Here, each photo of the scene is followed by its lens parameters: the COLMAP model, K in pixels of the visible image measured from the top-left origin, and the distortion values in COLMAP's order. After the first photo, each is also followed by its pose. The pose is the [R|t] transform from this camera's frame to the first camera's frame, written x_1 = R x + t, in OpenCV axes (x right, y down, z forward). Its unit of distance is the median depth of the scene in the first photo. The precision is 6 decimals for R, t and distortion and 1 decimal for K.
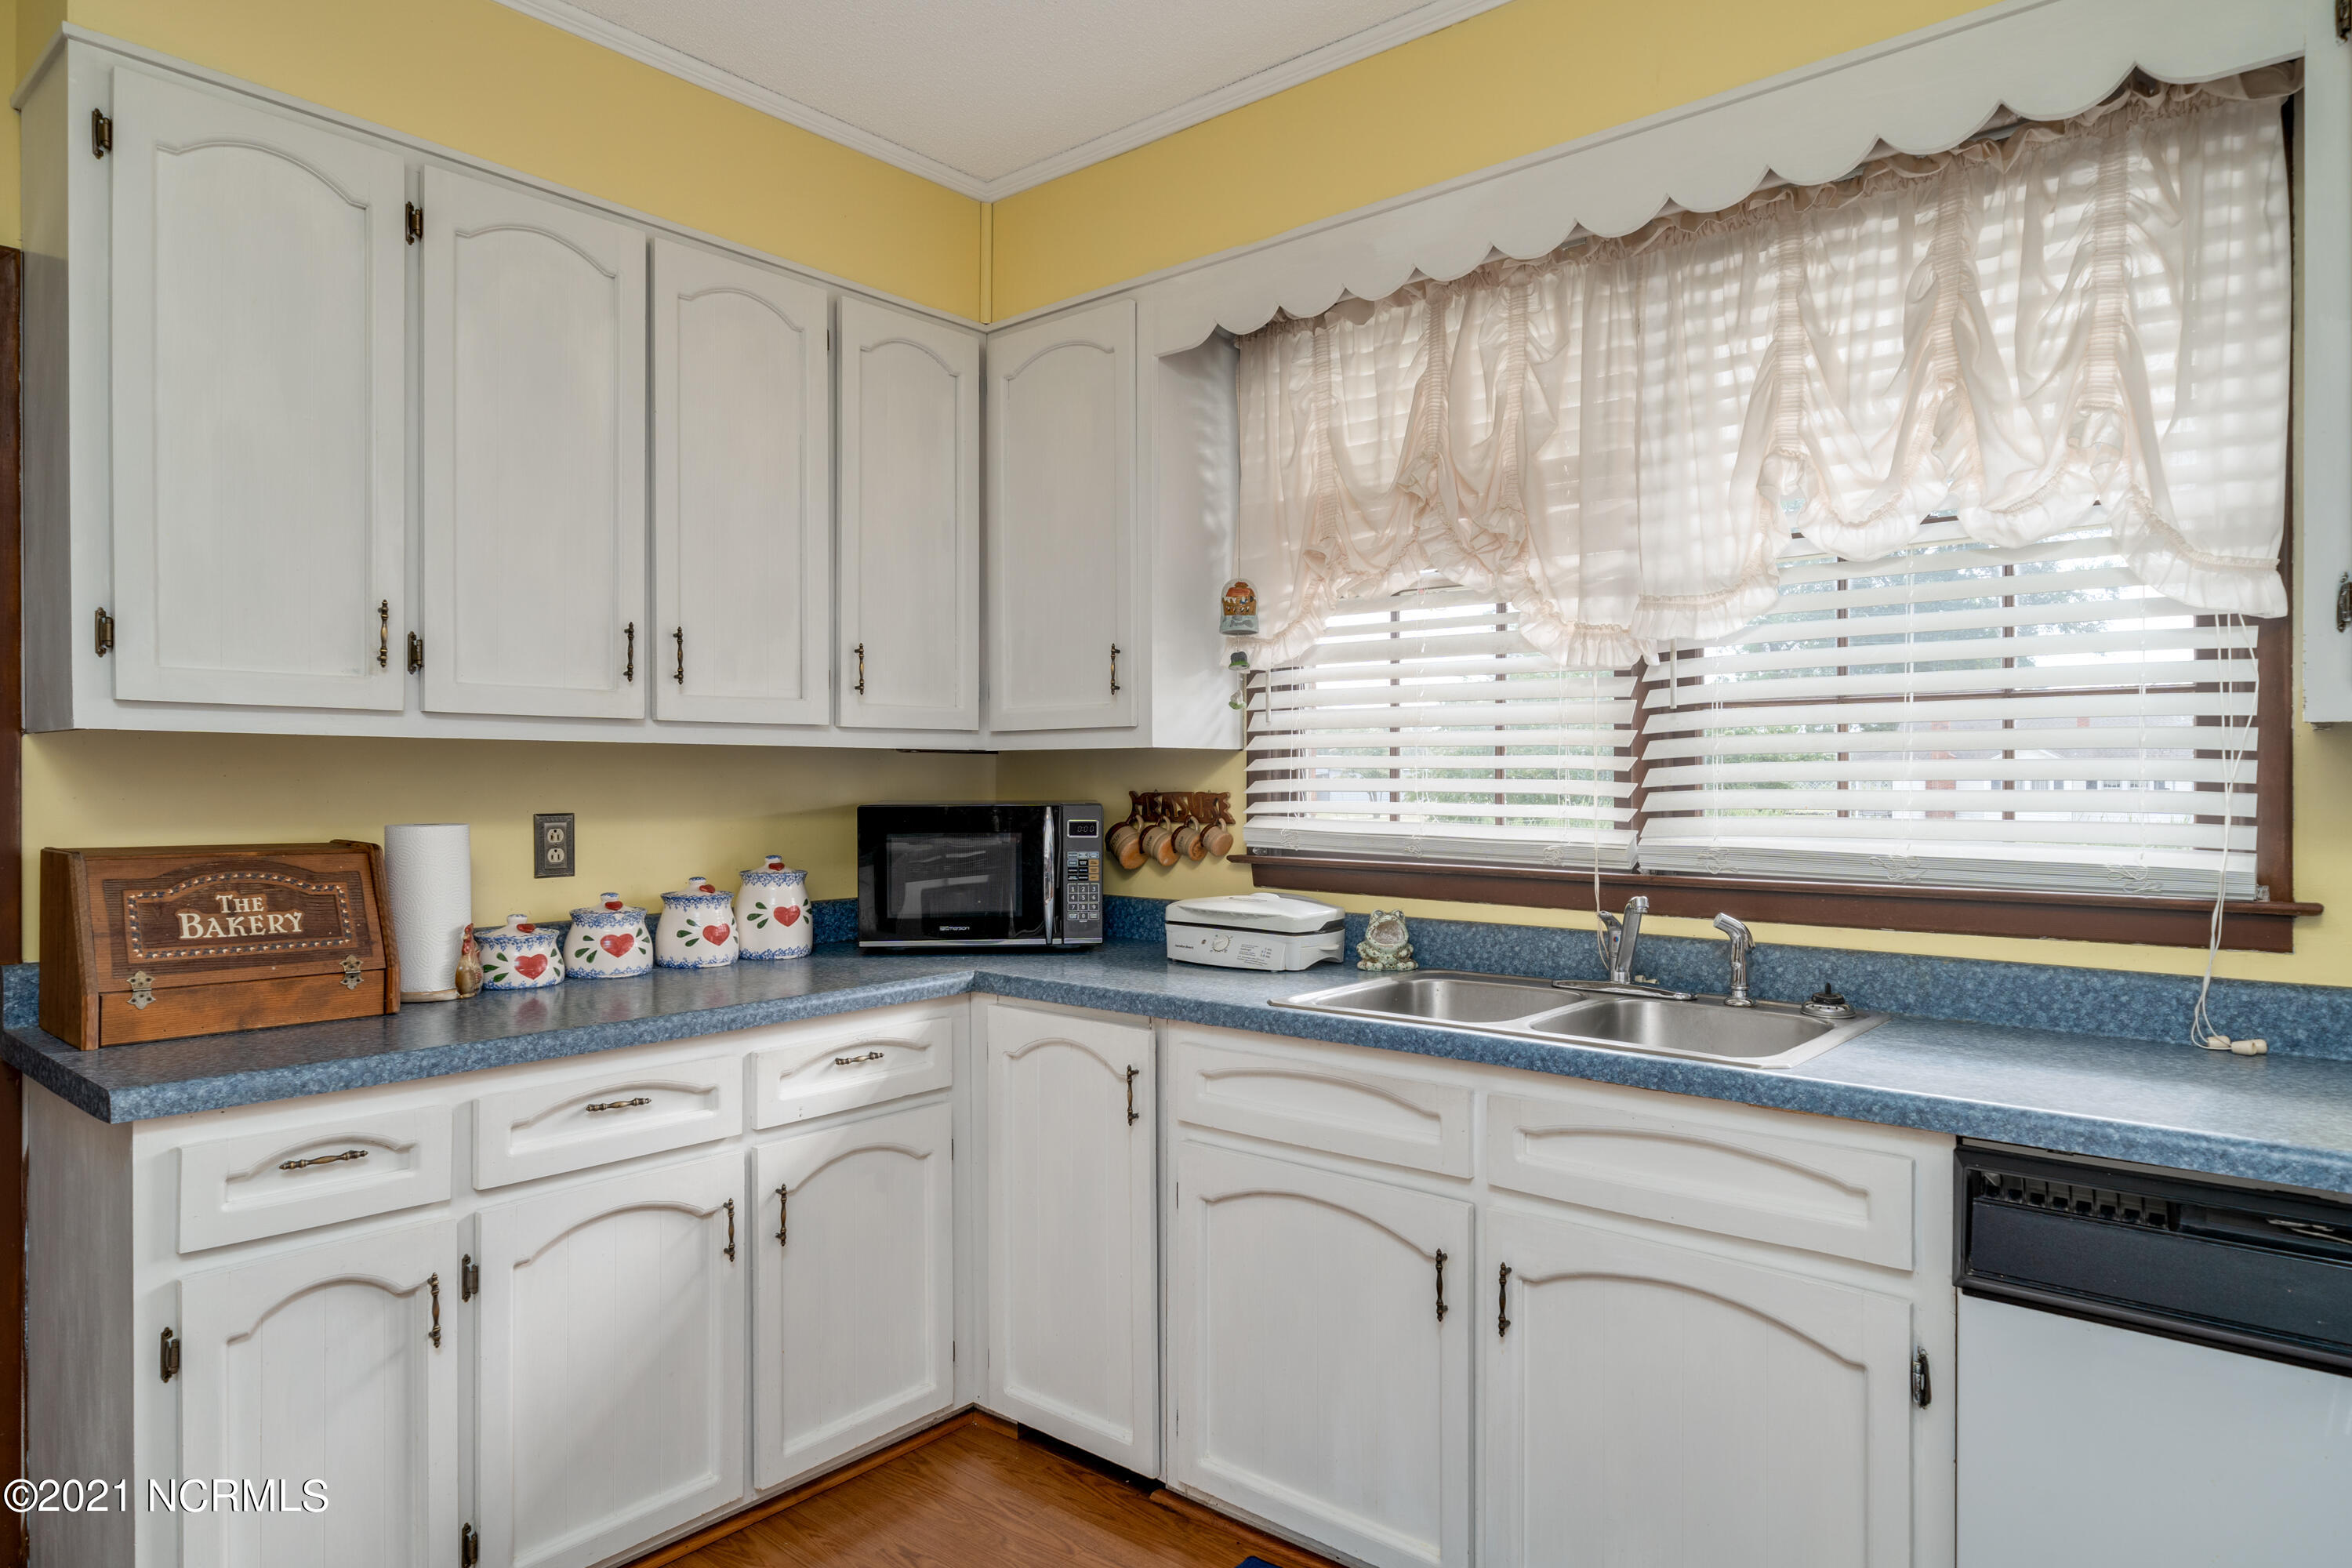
lens RADIAL K [[1400.2, 0, 1176.0], [0, 1400.2, 784.0], [0, 0, 1]] dist [0.002612, 0.001909]
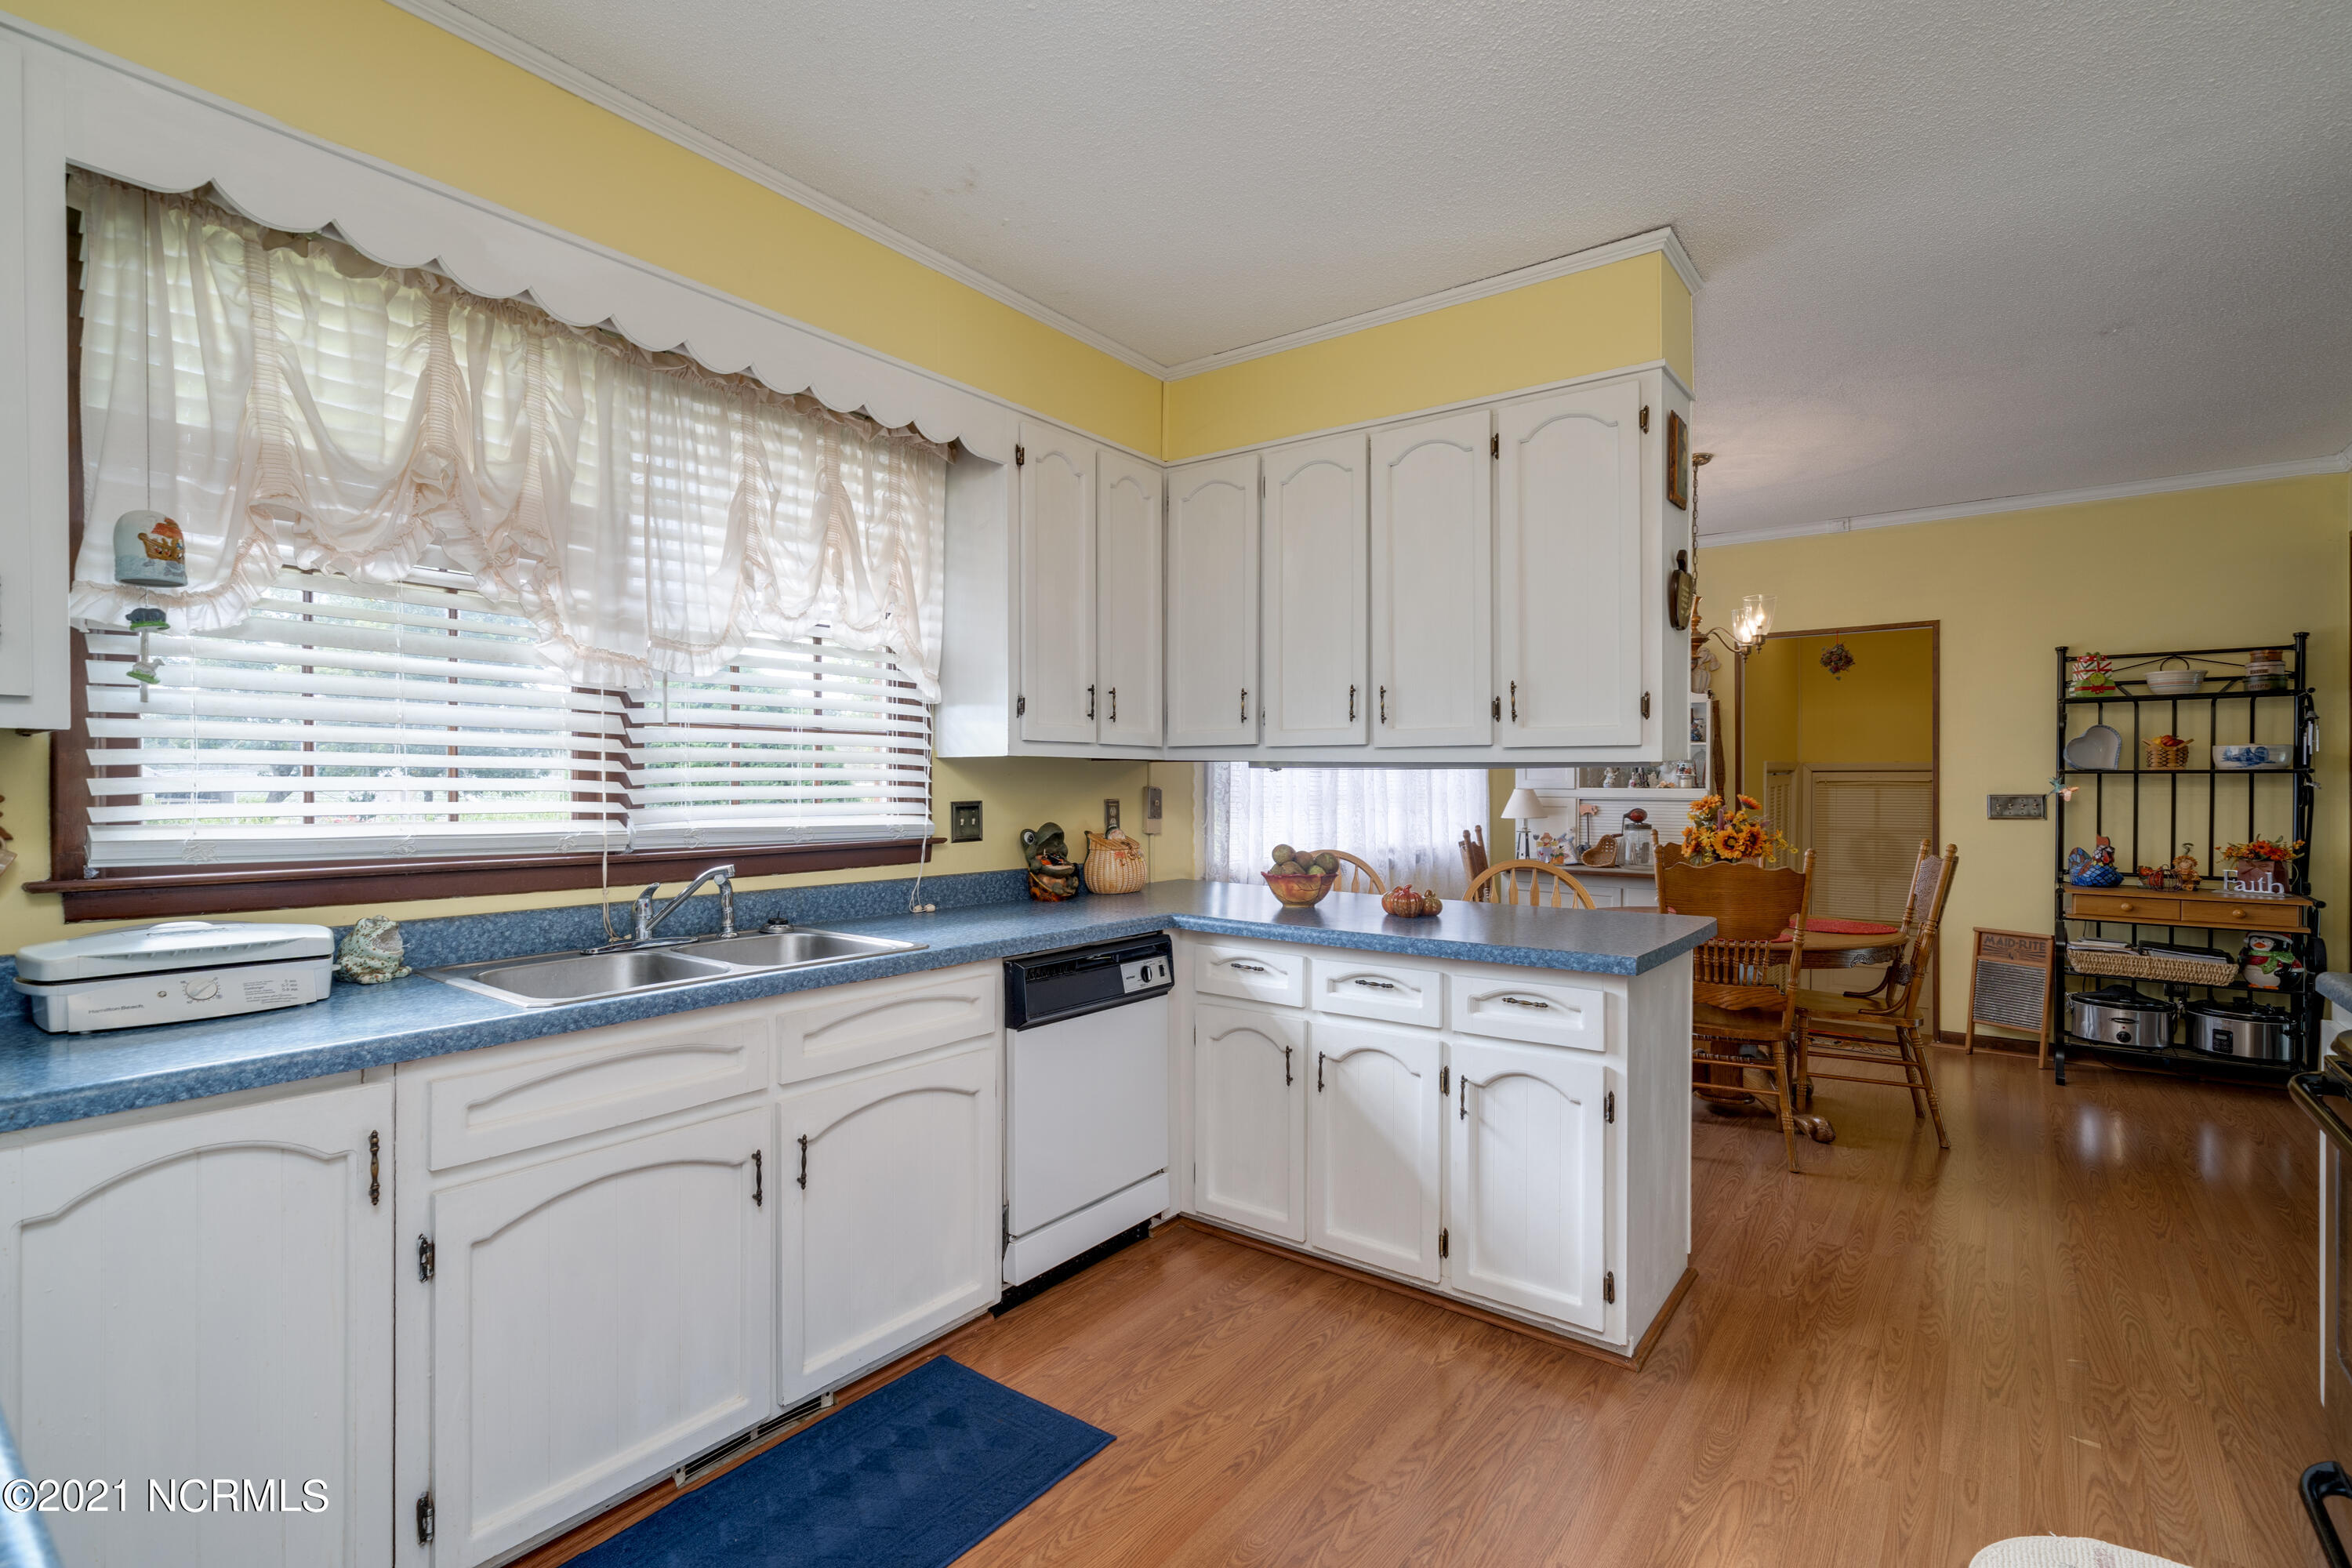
lens RADIAL K [[1188.8, 0, 1112.7], [0, 1188.8, 784.9], [0, 0, 1]] dist [0.000839, 0.000168]
pose [[-0.069405, -0.002994, 0.997584, -0.813686], [-0.000174, 0.999996, 0.002989, -0.001232], [-0.997589, 0.000034, -0.069405, 0.677180]]
